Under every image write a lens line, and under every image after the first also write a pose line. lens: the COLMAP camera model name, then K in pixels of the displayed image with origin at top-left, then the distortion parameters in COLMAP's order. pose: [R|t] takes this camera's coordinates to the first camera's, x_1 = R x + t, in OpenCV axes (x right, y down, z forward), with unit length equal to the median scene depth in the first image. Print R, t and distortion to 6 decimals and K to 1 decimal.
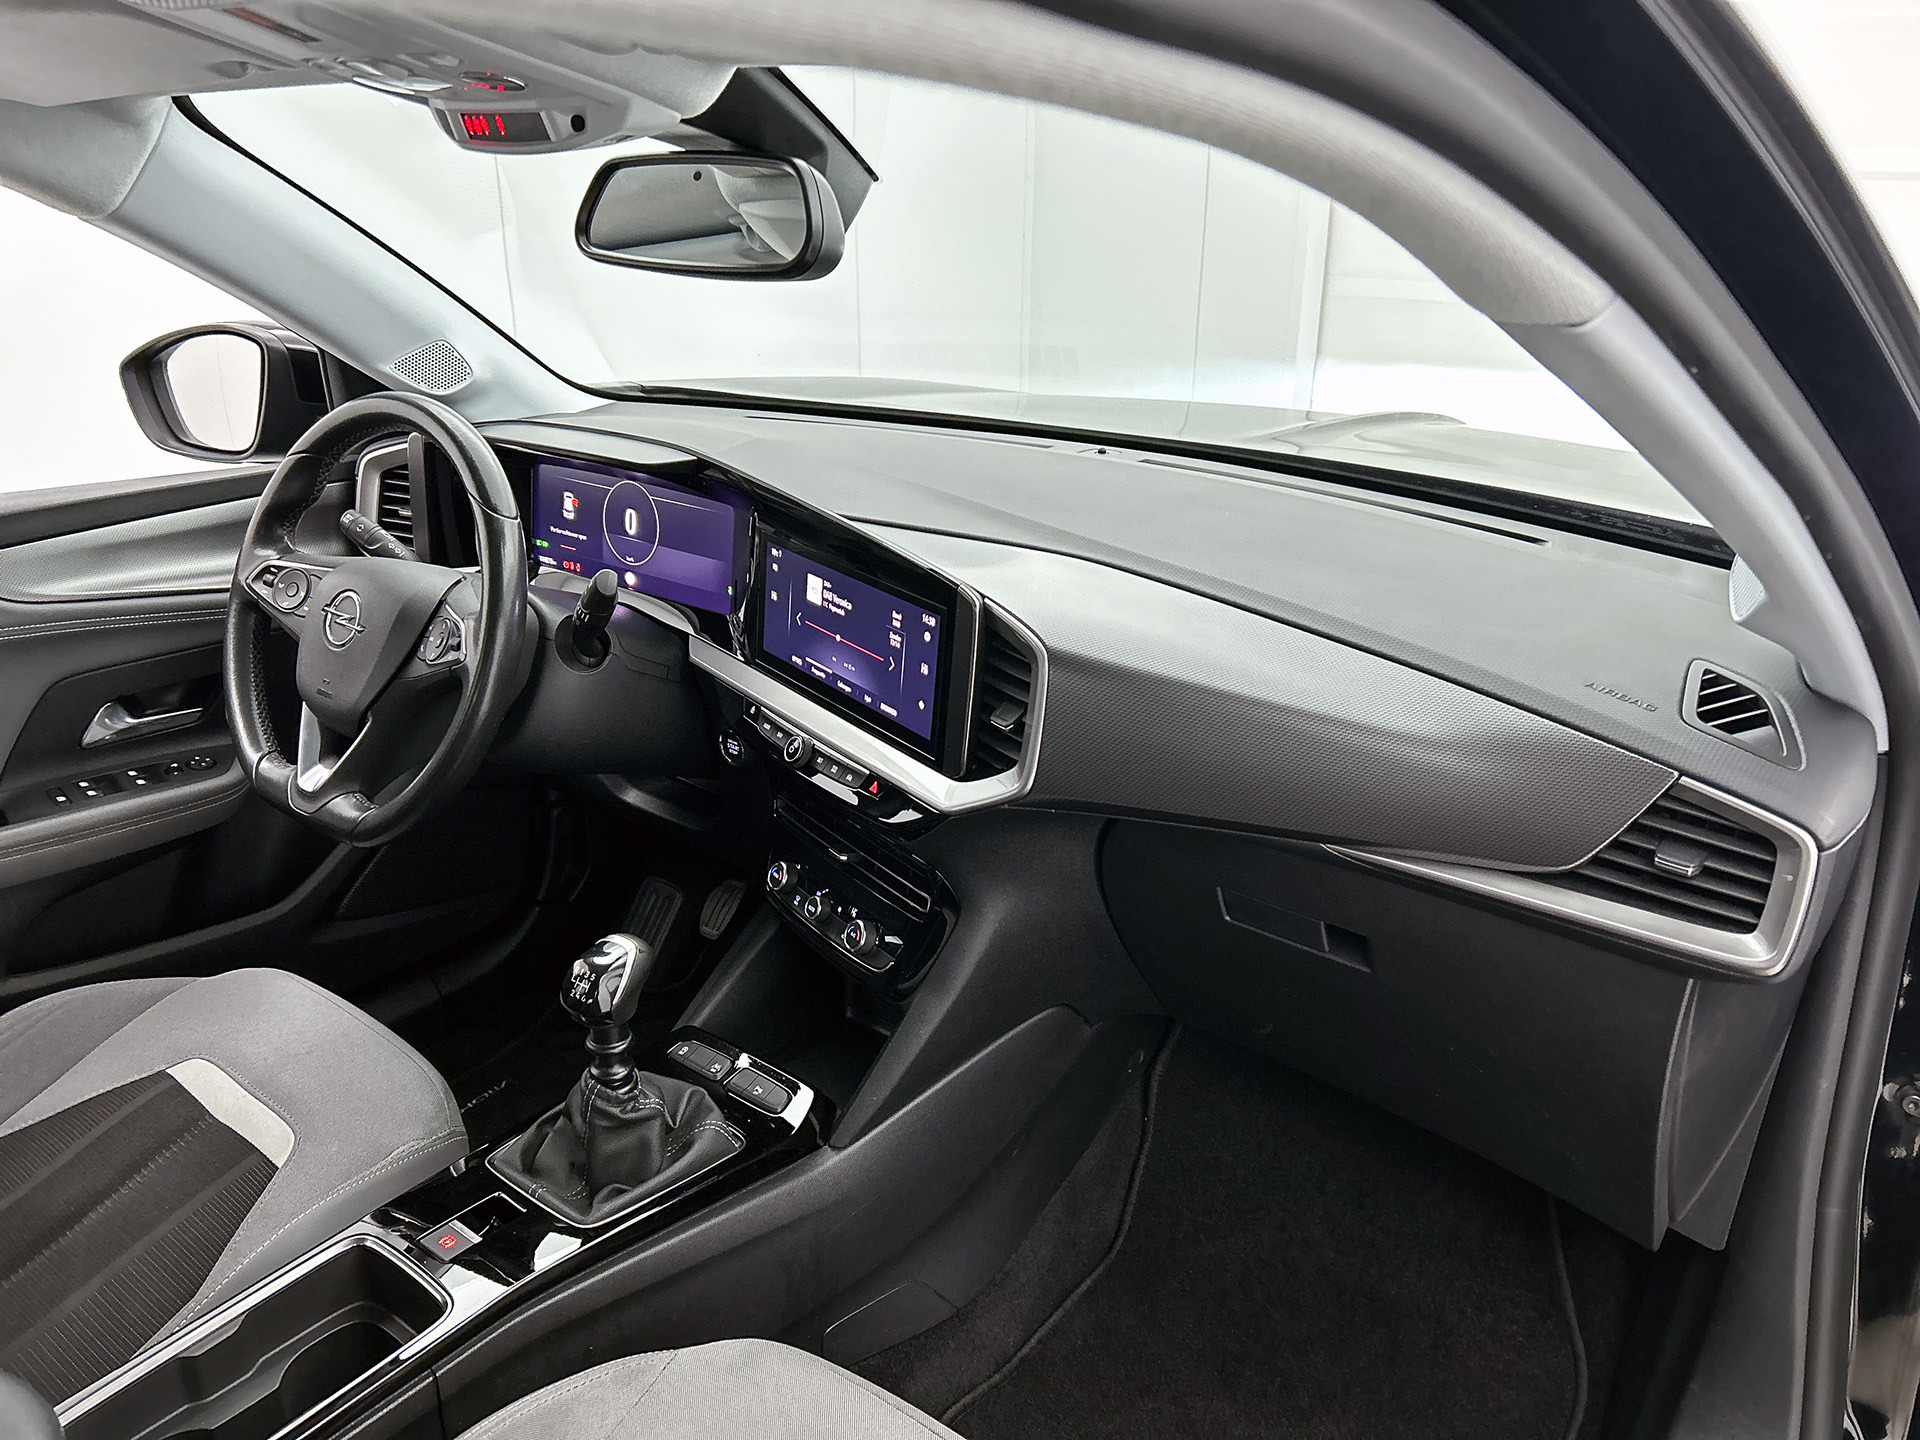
lens RADIAL K [[1453.0, 0, 938.6], [0, 1453.0, 729.2], [0, 0, 1]] dist [0.038713, -0.049482]
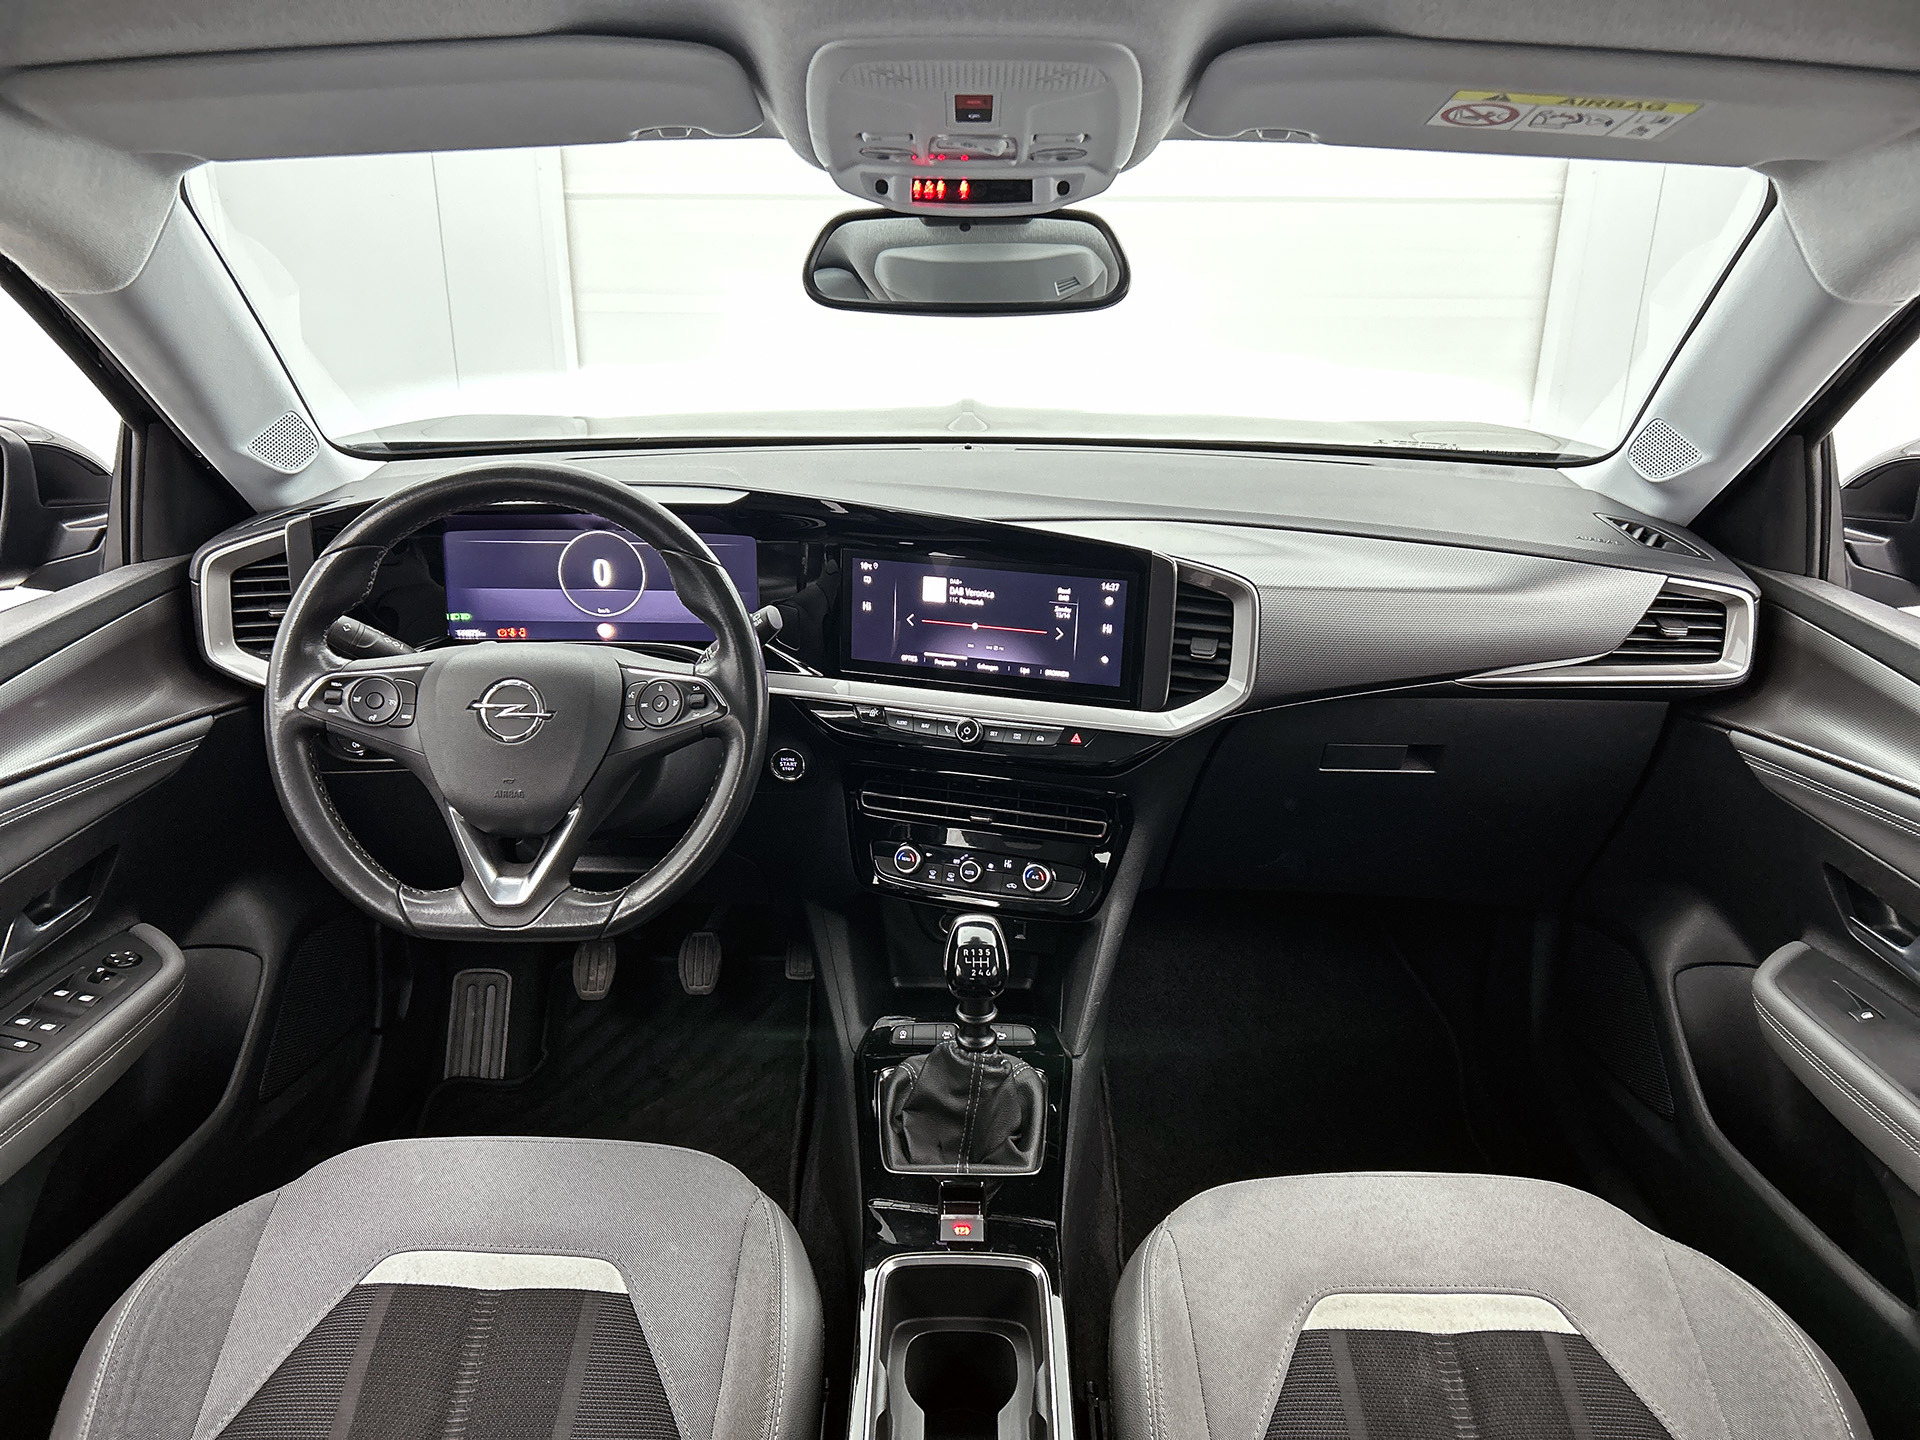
lens RADIAL K [[1453.0, 0, 956.2], [0, 1453.0, 719.0], [0, 0, 1]] dist [0.038713, -0.049482]
pose [[0.790312, -0.220132, 0.571795, -0.738361], [0.226646, 0.972067, 0.060969, -0.064572], [-0.569244, 0.081411, 0.818128, 0.091495]]
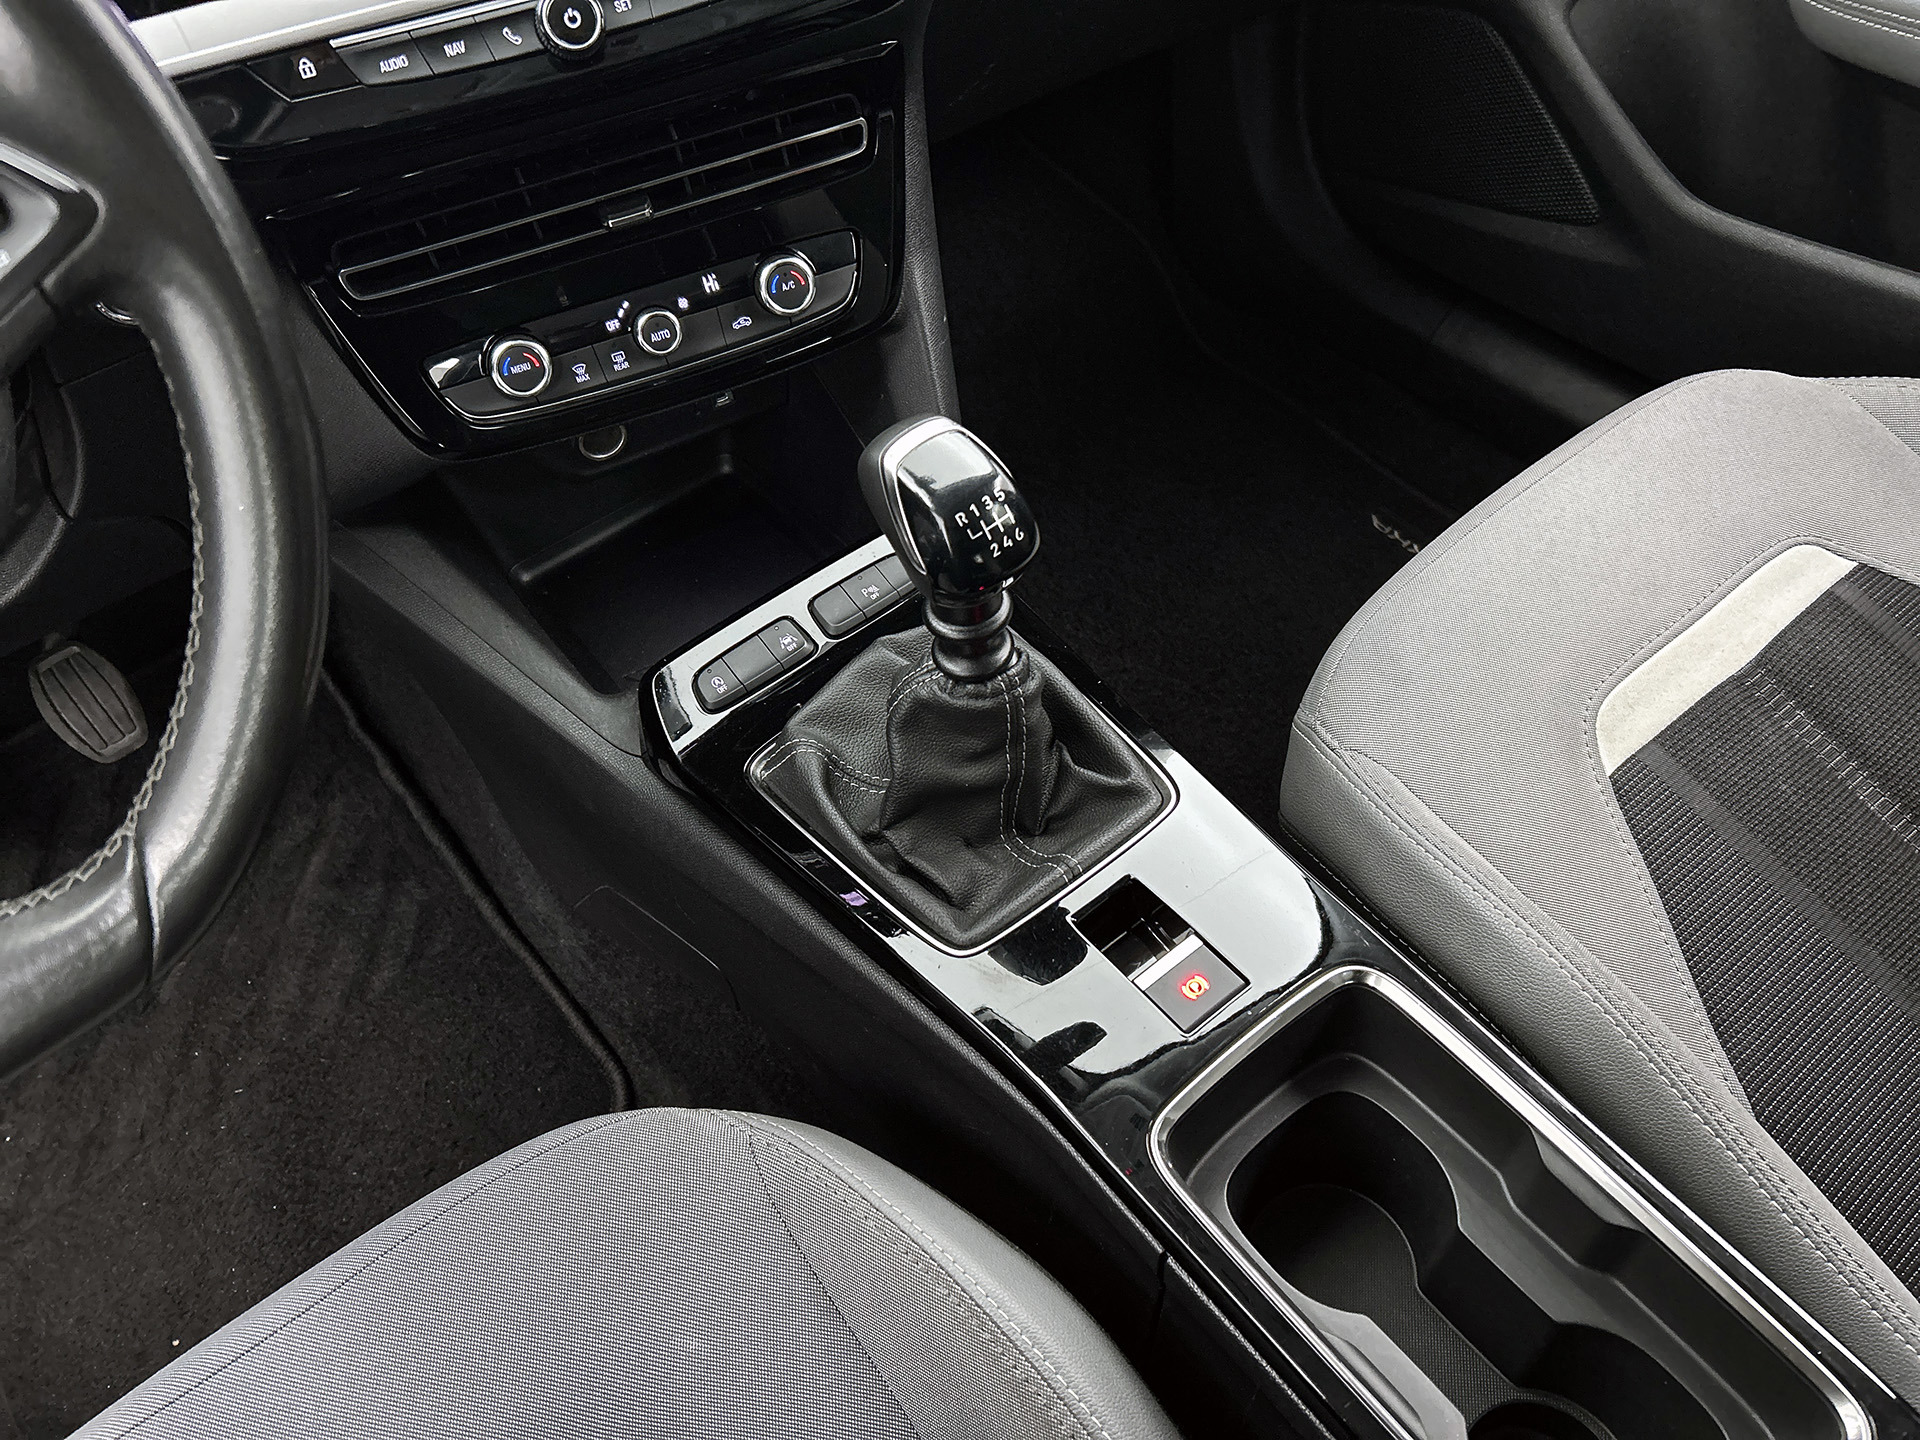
lens RADIAL K [[1453.0, 0, 949.9], [0, 1453.0, 721.5], [0, 0, 1]] dist [0.038713, -0.049482]
pose [[0.229640, -0.772071, 0.592598, -0.517137], [0.442616, 0.625108, 0.642908, -0.092074], [-0.866808, 0.114656, 0.485281, 0.690489]]
